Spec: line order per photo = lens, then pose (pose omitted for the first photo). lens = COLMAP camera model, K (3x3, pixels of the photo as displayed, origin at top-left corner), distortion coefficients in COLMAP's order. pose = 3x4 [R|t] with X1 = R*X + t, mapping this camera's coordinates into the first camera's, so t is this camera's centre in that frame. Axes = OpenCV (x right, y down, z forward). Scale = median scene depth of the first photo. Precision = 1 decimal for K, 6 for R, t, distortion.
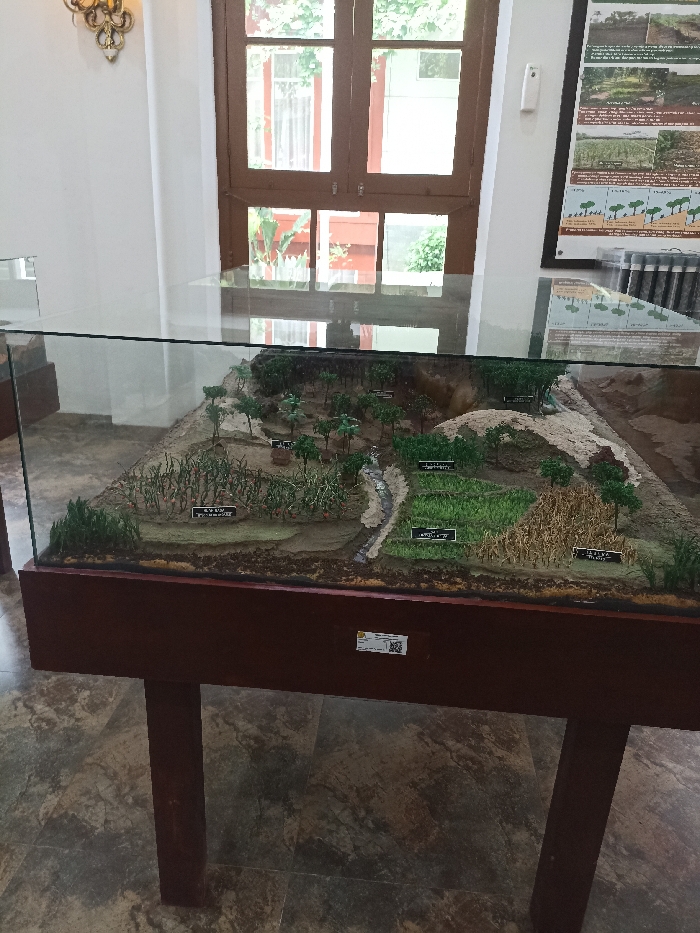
lens RADIAL K [[678.7, 0, 350.0], [0, 678.7, 466.5], [0, 0, 1]] dist [0.034480, -0.026077]
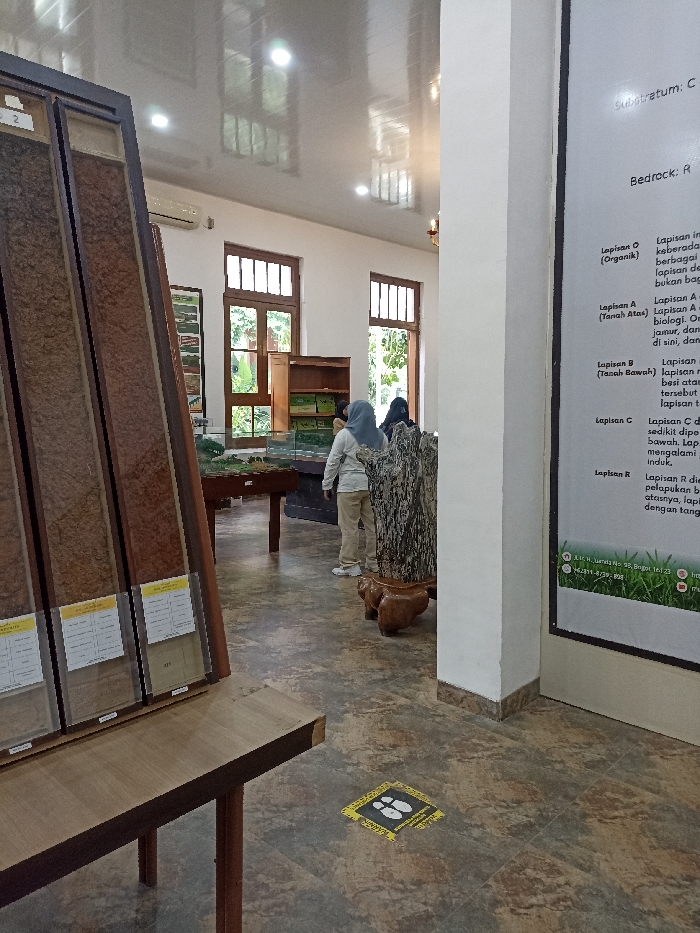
lens RADIAL K [[678.7, 0, 350.0], [0, 678.7, 466.5], [0, 0, 1]] dist [0.034480, -0.026077]
pose [[0.632763, -0.112172, 0.766178, -0.847932], [0.322736, 0.937620, -0.129265, -0.052709], [-0.703884, 0.329067, 0.629493, 0.063126]]
